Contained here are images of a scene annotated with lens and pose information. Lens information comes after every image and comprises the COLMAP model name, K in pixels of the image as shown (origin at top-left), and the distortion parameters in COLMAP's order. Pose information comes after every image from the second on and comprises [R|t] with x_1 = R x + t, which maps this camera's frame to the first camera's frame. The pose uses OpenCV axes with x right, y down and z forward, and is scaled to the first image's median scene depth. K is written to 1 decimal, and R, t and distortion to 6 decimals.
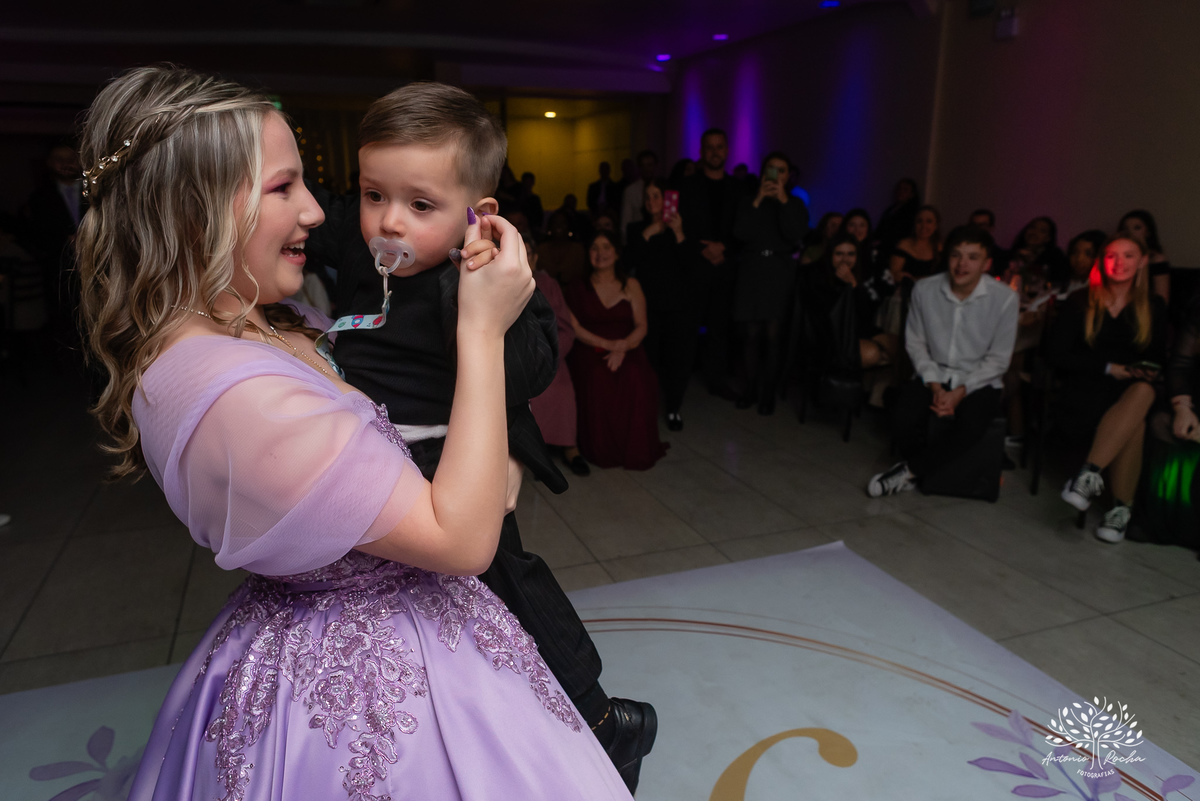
lens RADIAL K [[782.9, 0, 600.0], [0, 782.9, 400.5], [0, 0, 1]] dist [0.005323, 0.001407]
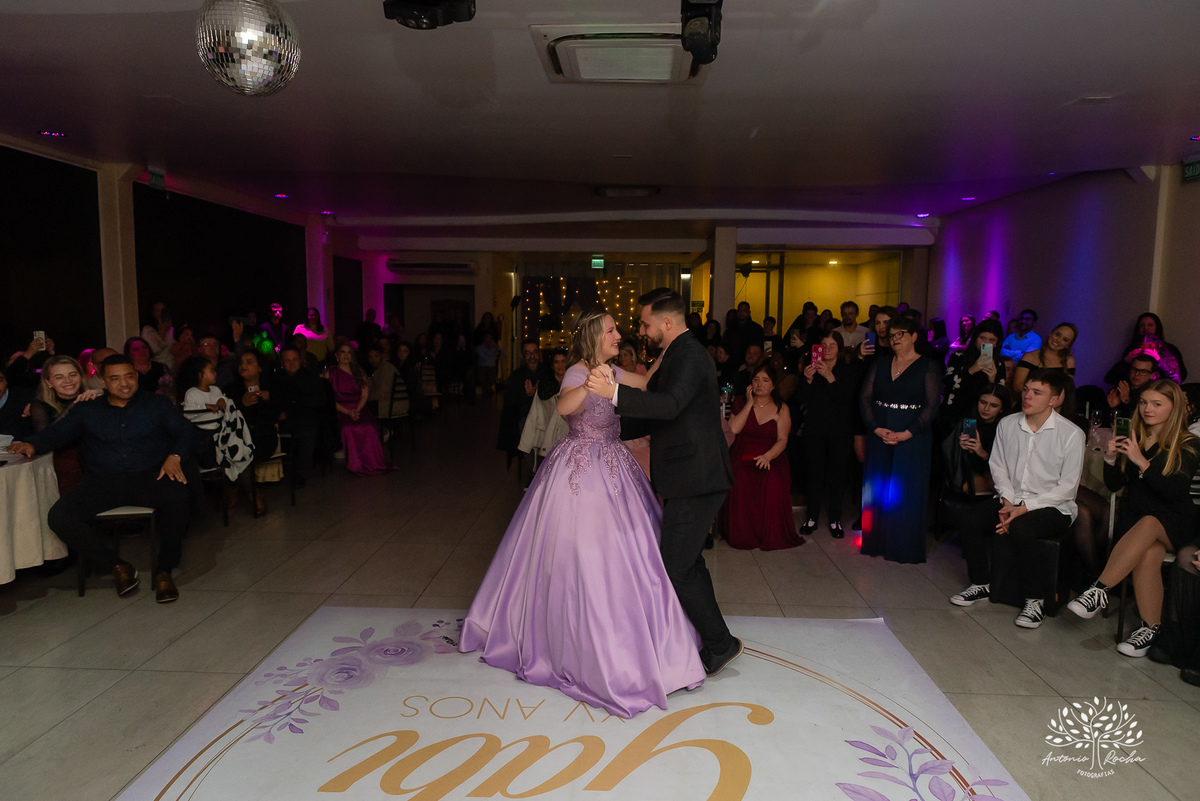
lens RADIAL K [[805.0, 0, 600.0], [0, 805.0, 400.5], [0, 0, 1]] dist [0.000027, -0.001076]
pose [[0.909547, 0.056826, -0.411697, 0.368758], [-0.124268, 0.982474, -0.138931, 0.067480], [0.396587, 0.177525, 0.900668, -0.344825]]
